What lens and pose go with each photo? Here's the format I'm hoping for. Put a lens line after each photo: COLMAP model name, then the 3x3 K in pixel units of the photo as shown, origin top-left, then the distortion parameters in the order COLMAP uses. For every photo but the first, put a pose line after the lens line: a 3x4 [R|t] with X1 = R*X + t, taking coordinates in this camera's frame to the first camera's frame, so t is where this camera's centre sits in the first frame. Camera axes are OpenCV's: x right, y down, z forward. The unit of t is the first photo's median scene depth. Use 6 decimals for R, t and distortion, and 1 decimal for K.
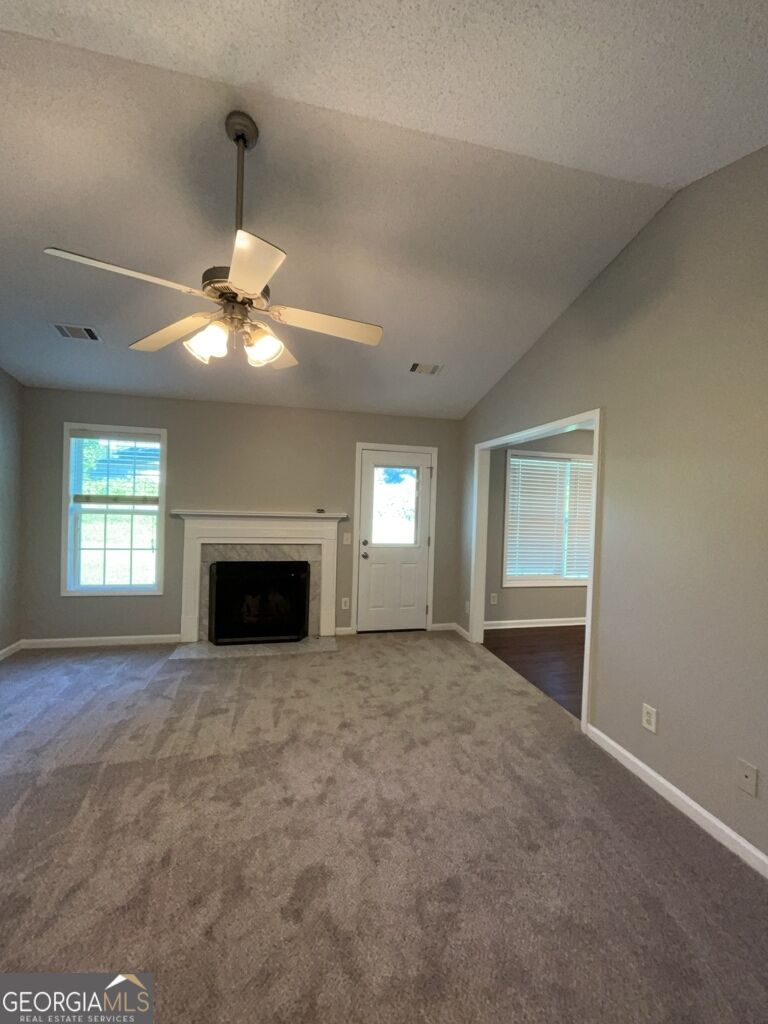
lens RADIAL K [[409.9, 0, 384.1], [0, 409.9, 510.6], [0, 0, 1]] dist [-0.002452, 0.000482]
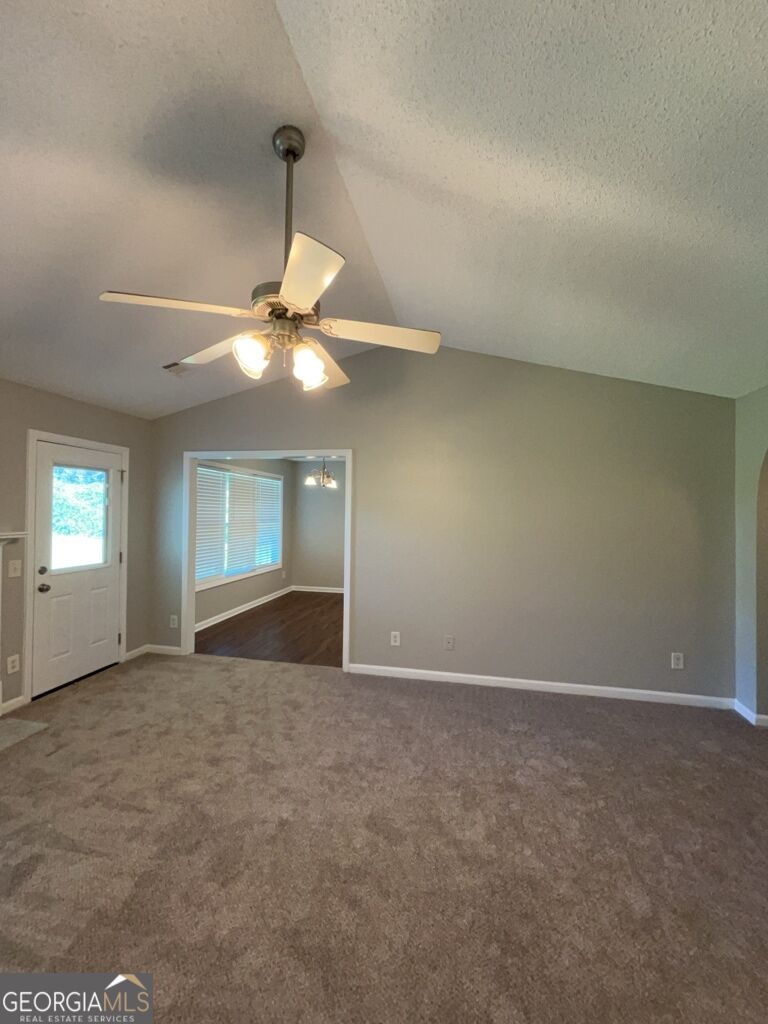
lens RADIAL K [[409.9, 0, 386.3], [0, 409.9, 510.6], [0, 0, 1]] dist [-0.002452, 0.000482]
pose [[0.417743, -0.021418, 0.908313, -0.551136], [0.014340, 0.999753, 0.016978, -0.036966], [-0.908452, 0.005933, 0.417947, 0.188199]]
